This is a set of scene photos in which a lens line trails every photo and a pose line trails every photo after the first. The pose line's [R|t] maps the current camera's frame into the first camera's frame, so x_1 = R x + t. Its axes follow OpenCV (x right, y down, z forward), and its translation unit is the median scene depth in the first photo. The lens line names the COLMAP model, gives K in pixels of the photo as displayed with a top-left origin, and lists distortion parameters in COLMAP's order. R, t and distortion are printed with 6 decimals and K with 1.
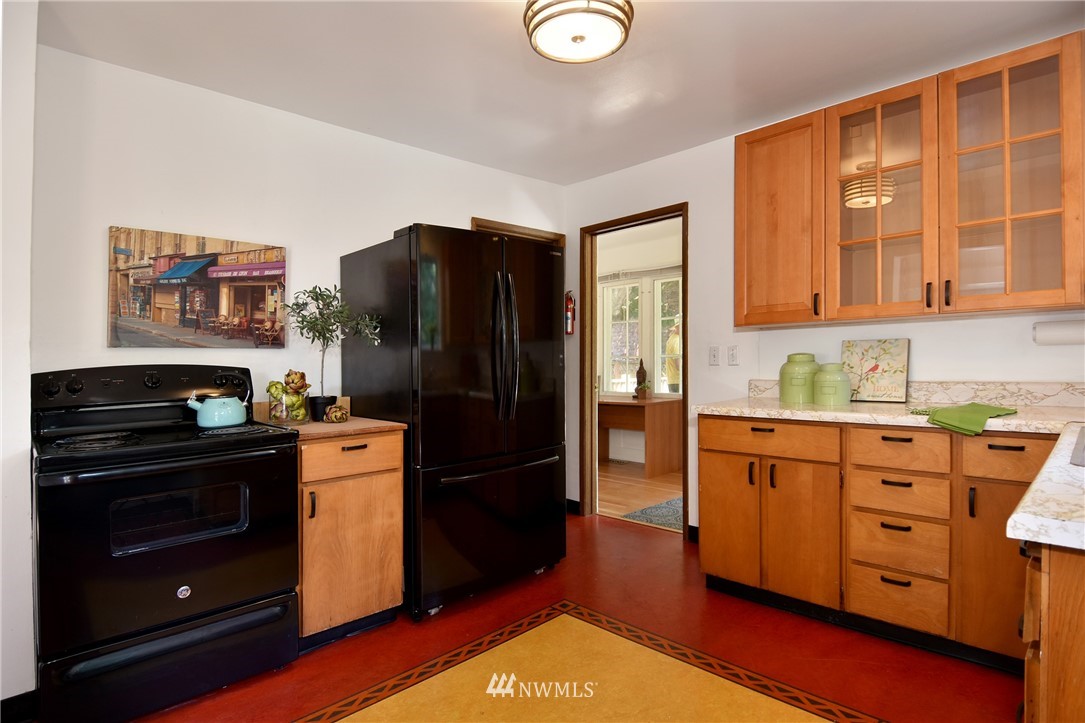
lens RADIAL K [[565.5, 0, 569.5], [0, 565.5, 362.3], [0, 0, 1]] dist [0.002143, -0.020140]
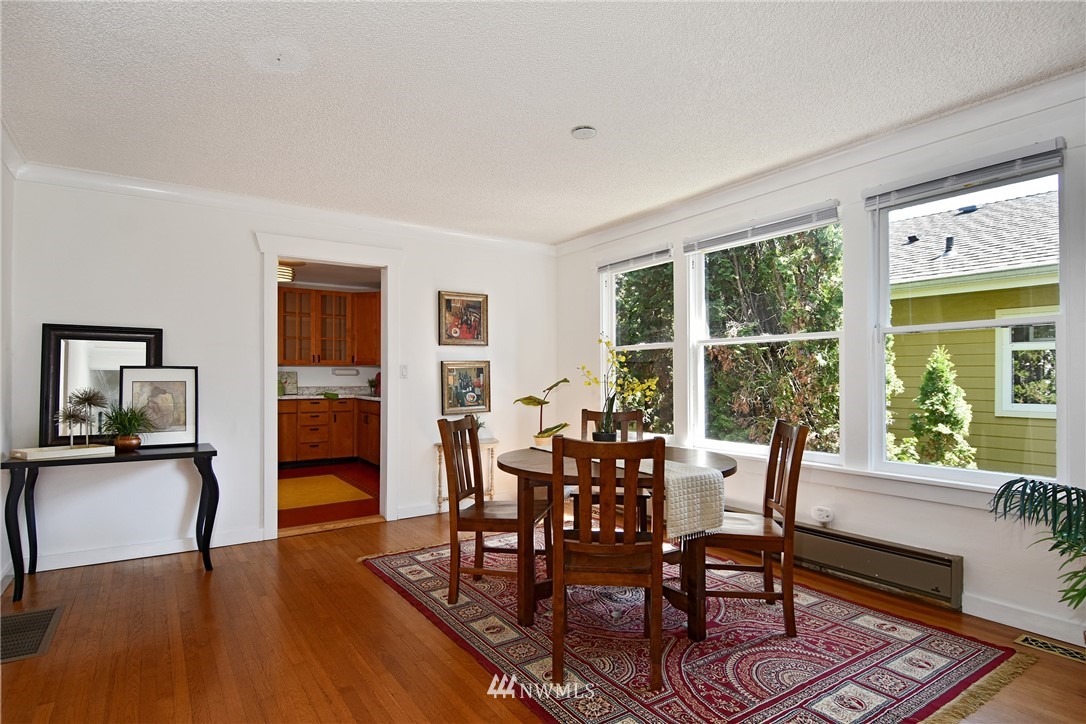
lens RADIAL K [[561.3, 0, 547.2], [0, 561.3, 373.0], [0, 0, 1]] dist [0.049852, -0.051854]
pose [[0.194327, 0.013965, 0.980837, -2.318657], [0.008674, 0.999835, -0.015954, 0.021866], [-0.980898, 0.011608, 0.194174, -0.958463]]
